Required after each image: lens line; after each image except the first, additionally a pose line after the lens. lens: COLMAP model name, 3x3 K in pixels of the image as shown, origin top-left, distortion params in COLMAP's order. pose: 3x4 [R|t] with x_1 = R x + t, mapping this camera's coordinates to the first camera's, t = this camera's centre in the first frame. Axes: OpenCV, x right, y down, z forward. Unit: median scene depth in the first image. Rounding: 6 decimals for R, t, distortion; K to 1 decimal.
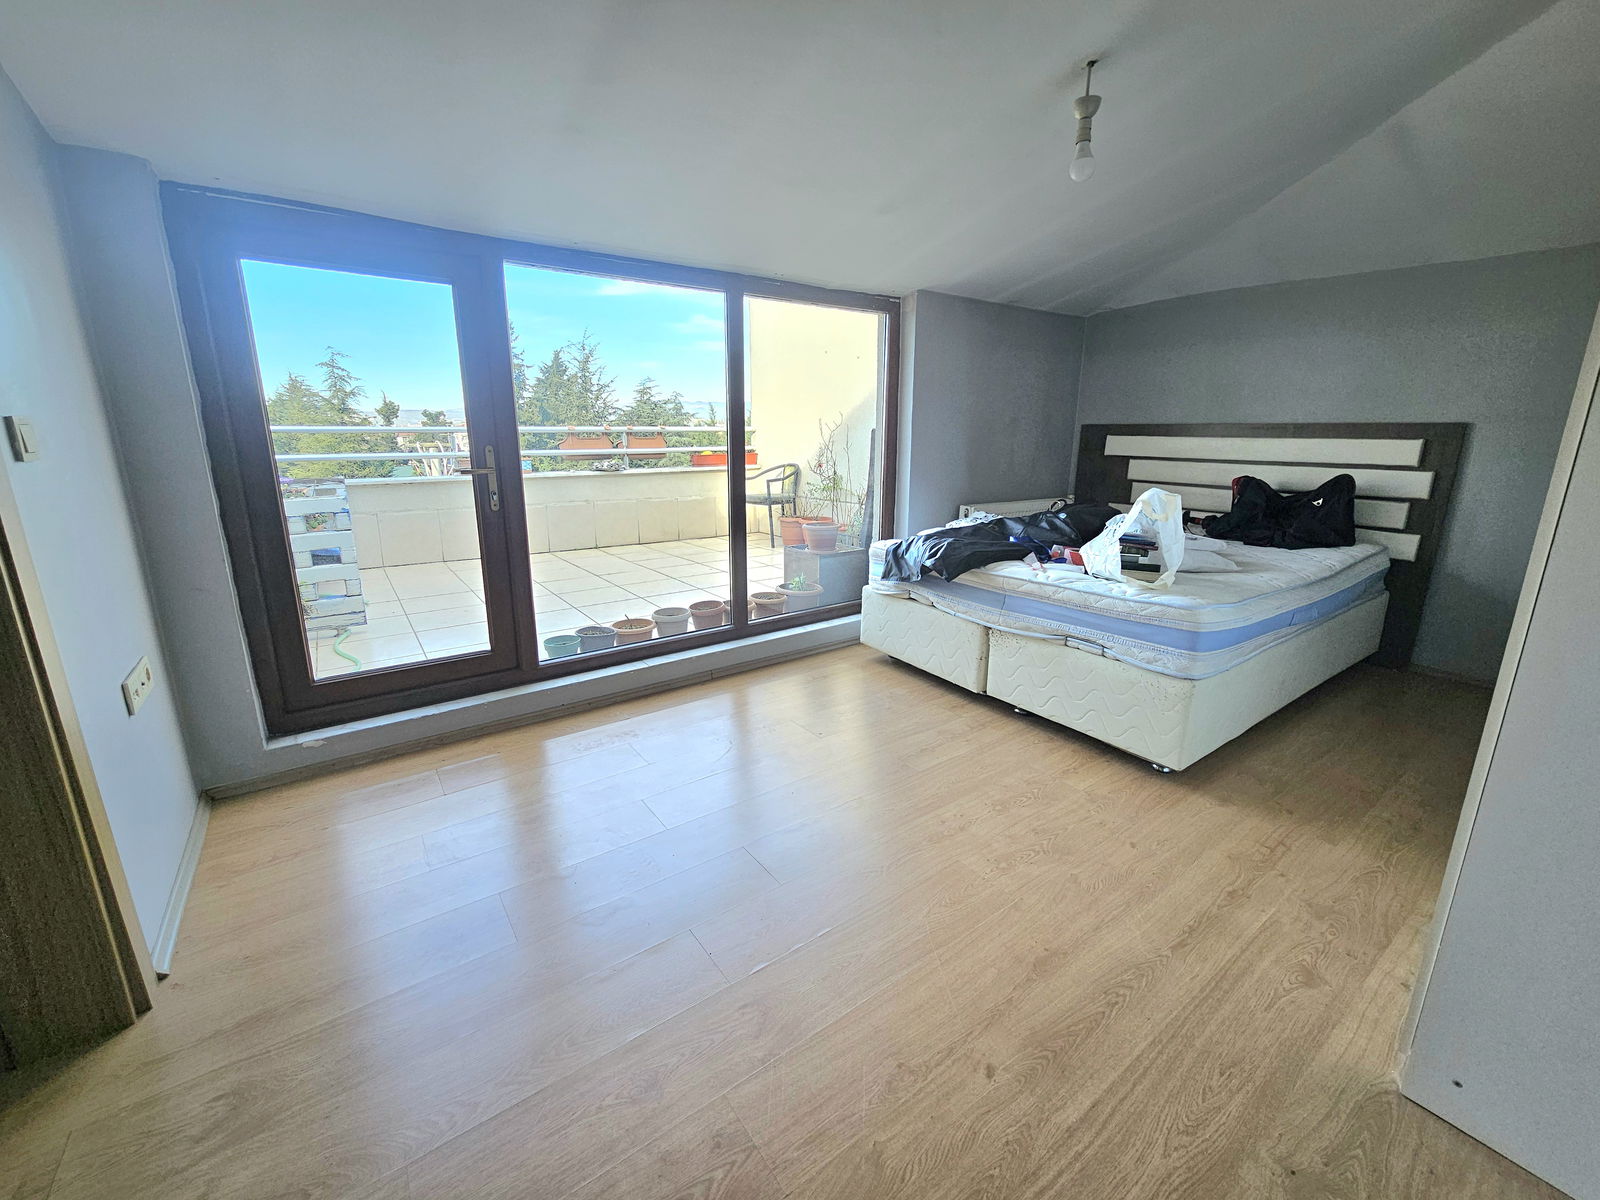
lens RADIAL K [[653.5, 0, 799.9], [0, 653.5, 594.7], [0, 0, 1]] dist [-0.002236, 0.000153]
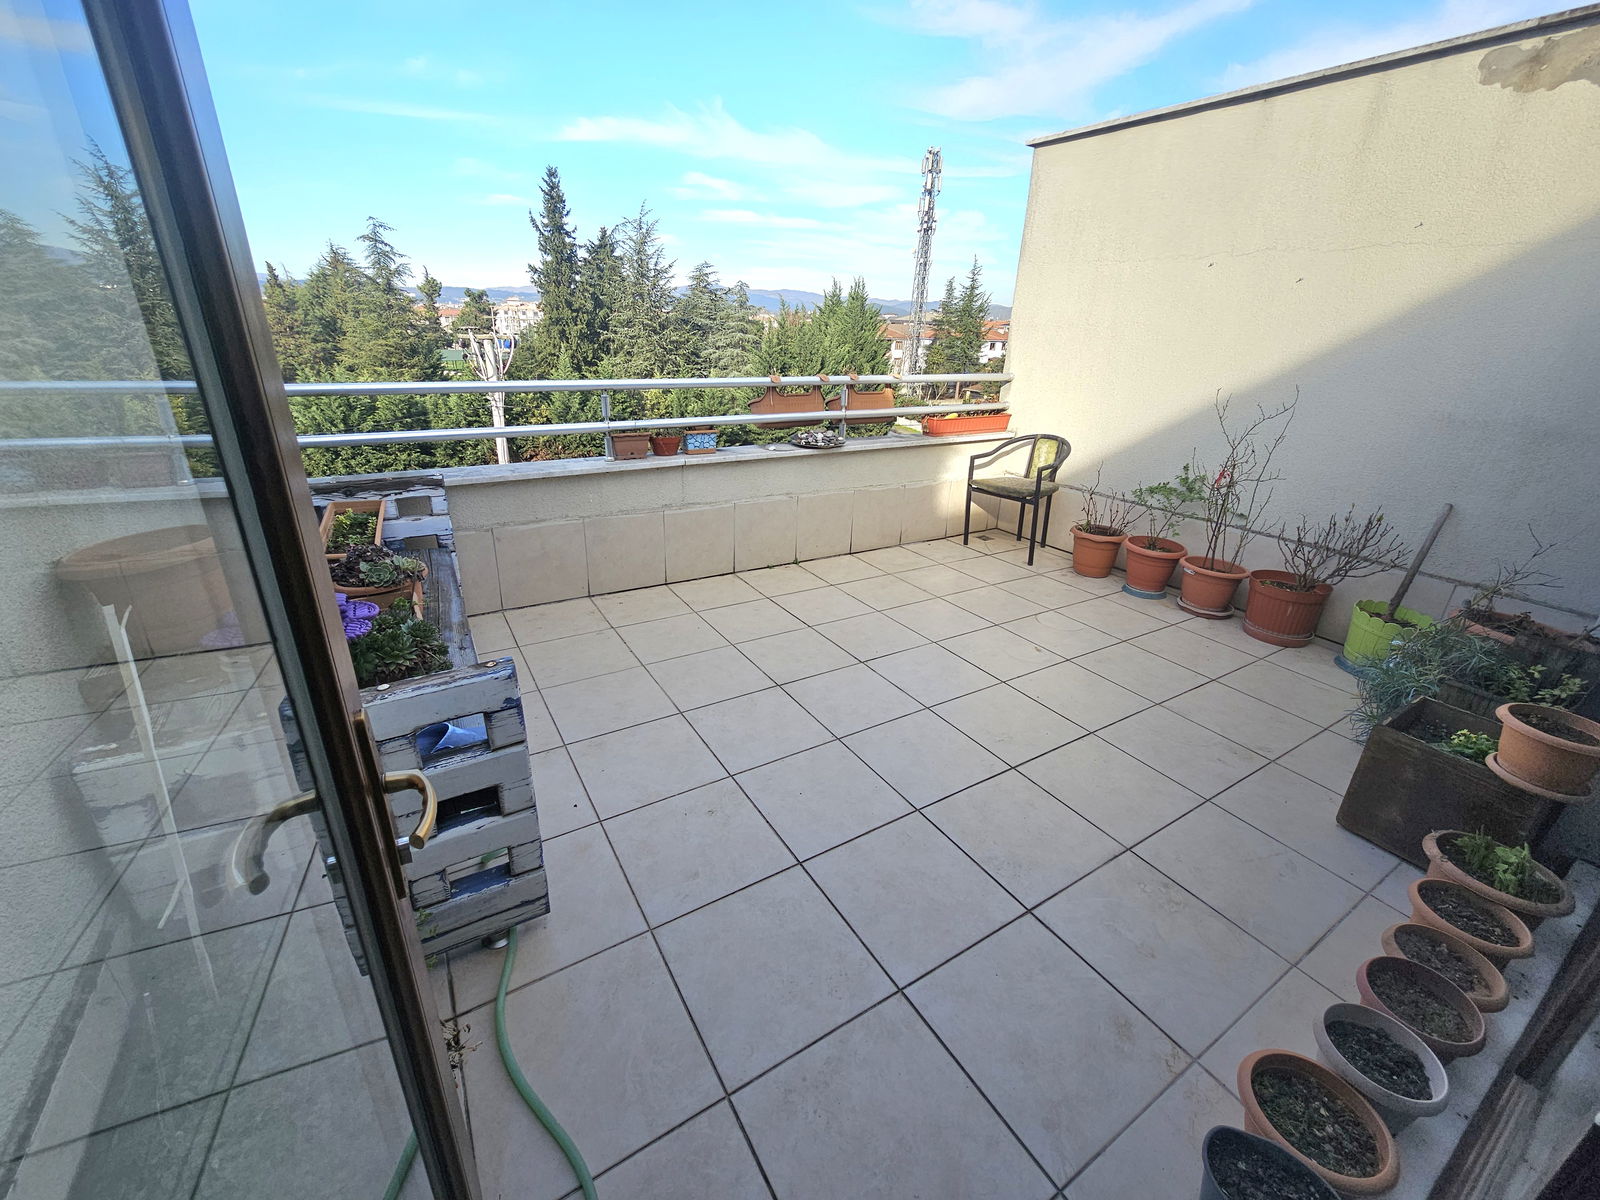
lens RADIAL K [[653.5, 0, 805.4], [0, 653.5, 593.0], [0, 0, 1]] dist [-0.002236, 0.000153]
pose [[0.997386, 0.056143, -0.045497, -0.196648], [-0.049001, 0.988186, 0.145218, -0.100955], [0.053112, -0.142609, 0.988353, 0.244282]]
